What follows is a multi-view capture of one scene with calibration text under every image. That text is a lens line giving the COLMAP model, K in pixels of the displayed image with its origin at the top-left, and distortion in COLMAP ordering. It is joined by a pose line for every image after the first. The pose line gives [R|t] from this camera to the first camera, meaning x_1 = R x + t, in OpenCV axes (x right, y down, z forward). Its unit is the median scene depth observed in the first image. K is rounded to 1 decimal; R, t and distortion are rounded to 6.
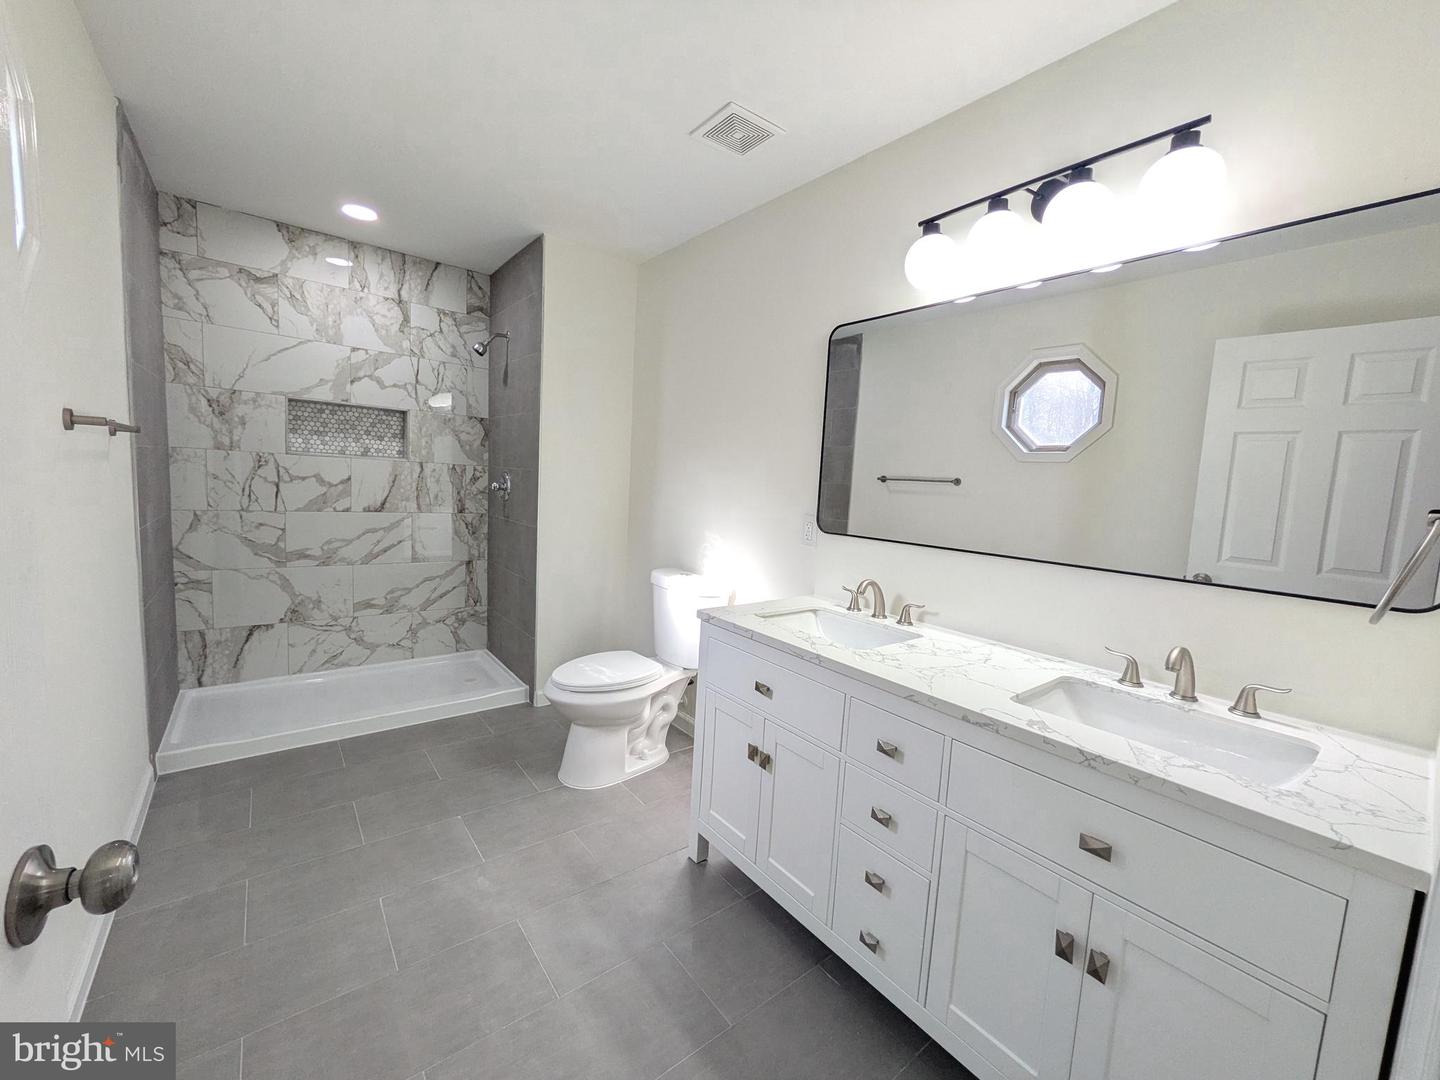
lens RADIAL K [[571.2, 0, 728.5], [0, 571.2, 541.2], [0, 0, 1]] dist [-0.003597, 0.001400]
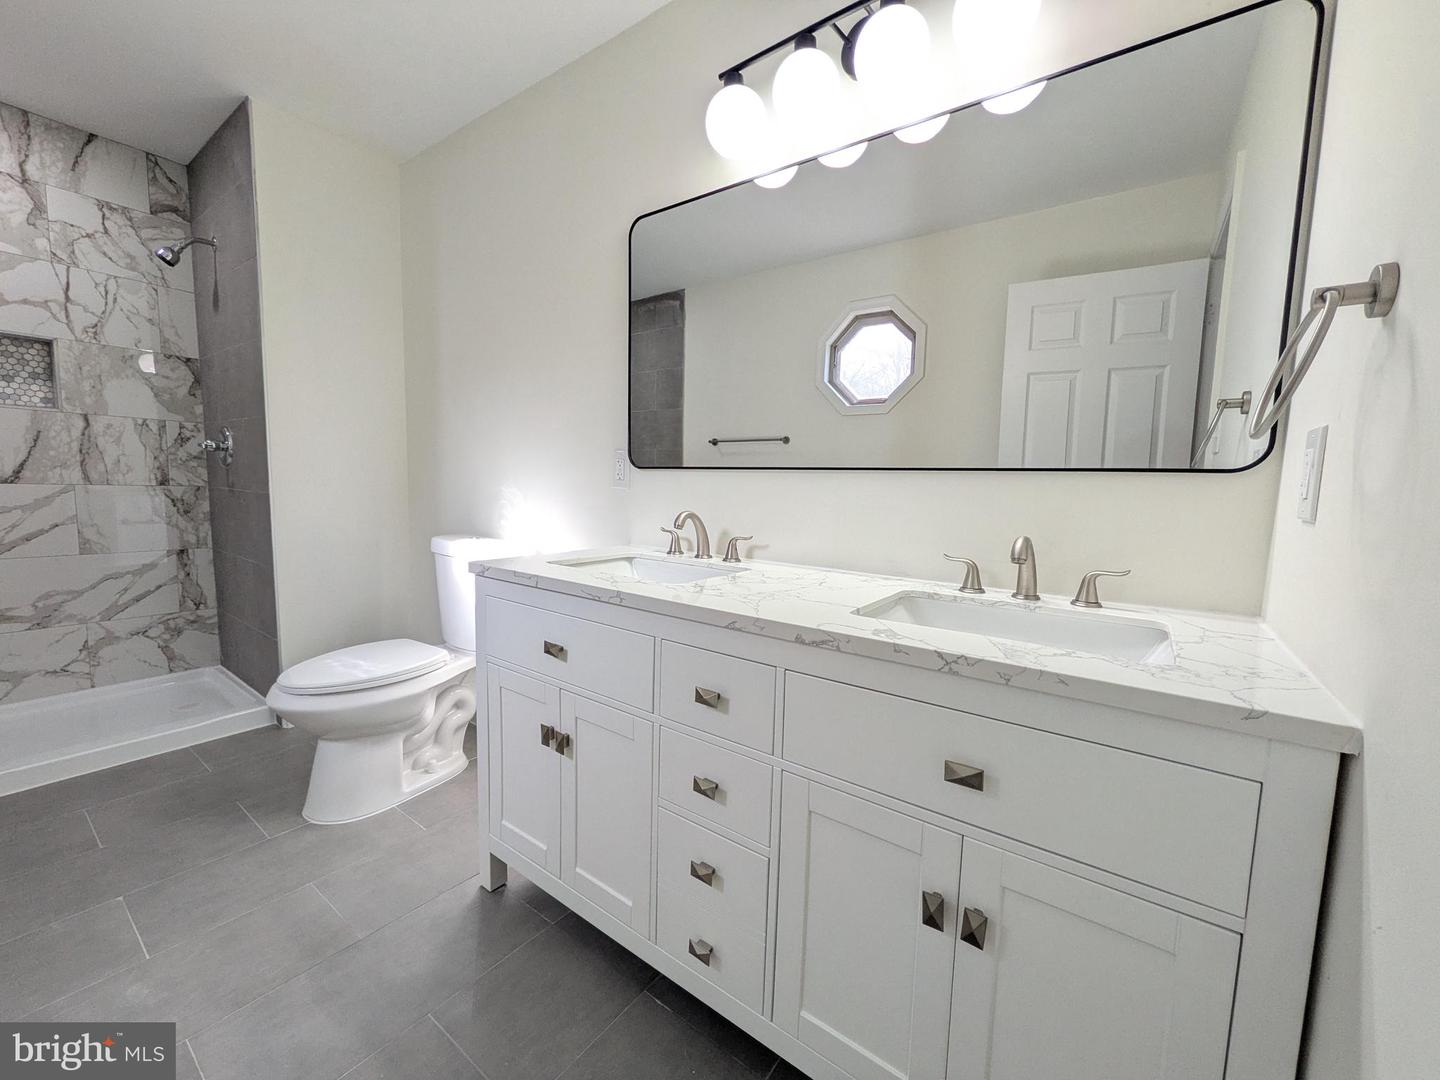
lens RADIAL K [[571.2, 0, 727.6], [0, 571.2, 537.9], [0, 0, 1]] dist [-0.003597, 0.001400]
pose [[0.963064, -0.055213, 0.263551, 0.050850], [0.054289, 0.998467, 0.010792, 0.063915], [-0.263743, 0.003915, 0.964585, 0.113433]]
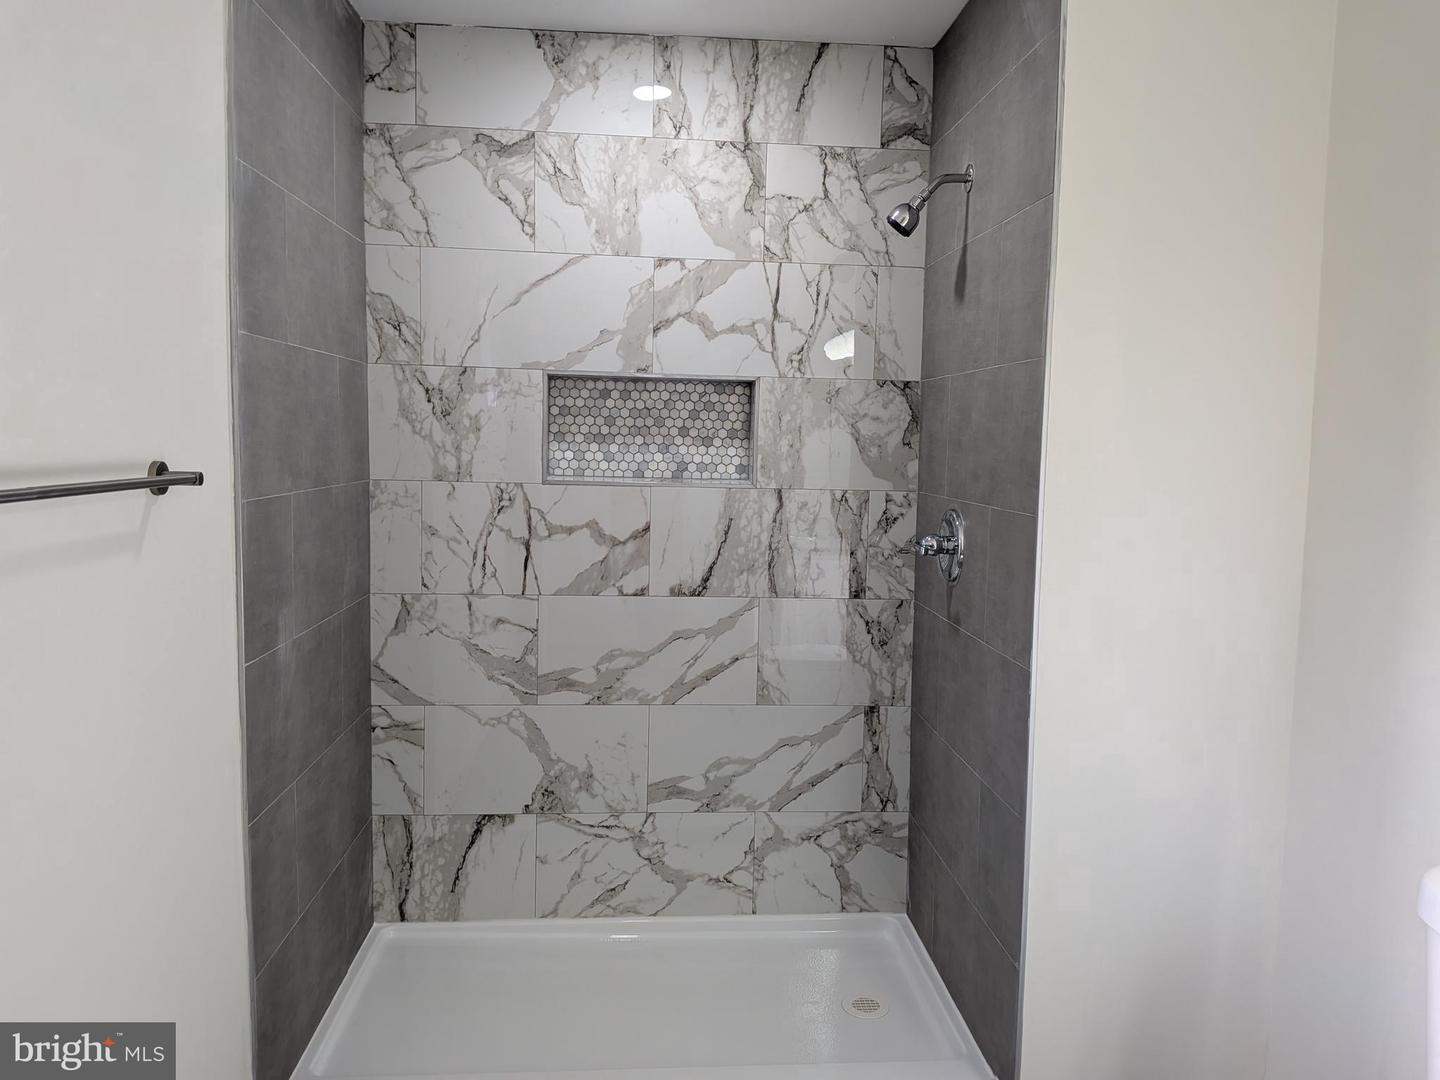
lens RADIAL K [[1028.4, 0, 725.6], [0, 1028.4, 527.2], [0, 0, 1]] dist [0.054337, -0.091341]
pose [[0.825422, 0.007002, -0.564473, -0.130405], [-0.033949, 0.998729, -0.037254, -0.090171], [0.563495, 0.049914, 0.824611, 0.355884]]
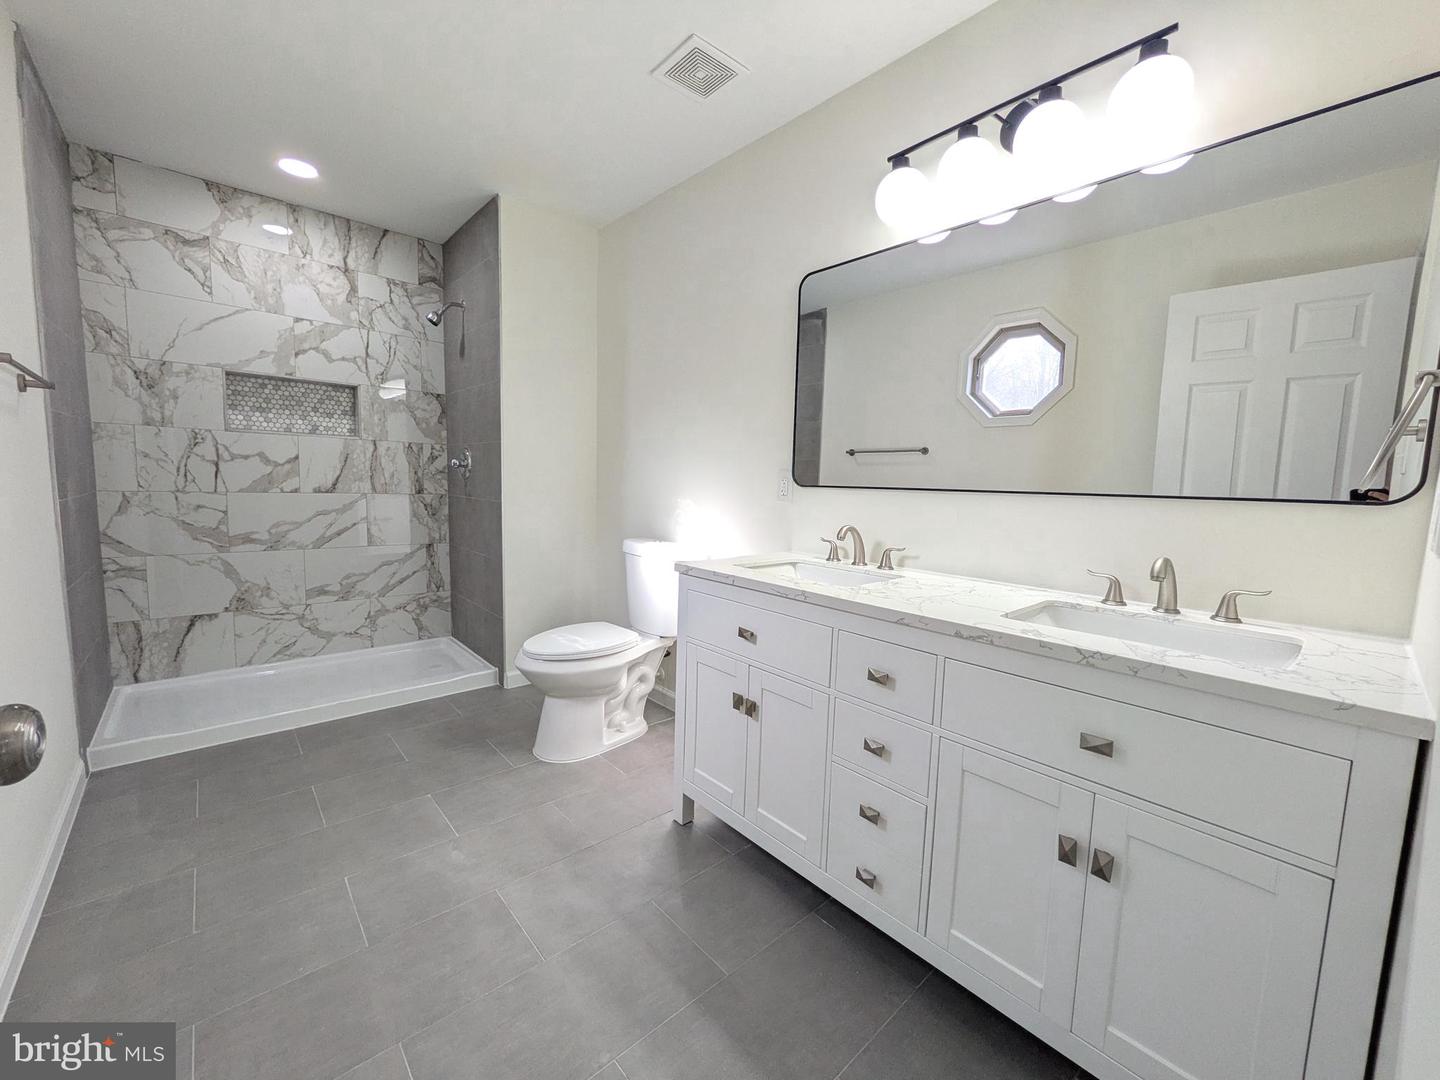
lens RADIAL K [[571.2, 0, 728.7], [0, 571.2, 539.6], [0, 0, 1]] dist [-0.003597, 0.001400]
pose [[0.997743, -0.032514, 0.058757, -0.012331], [0.032436, 0.999471, 0.002287, 0.052840], [-0.058800, -0.000376, 0.998270, 0.017480]]
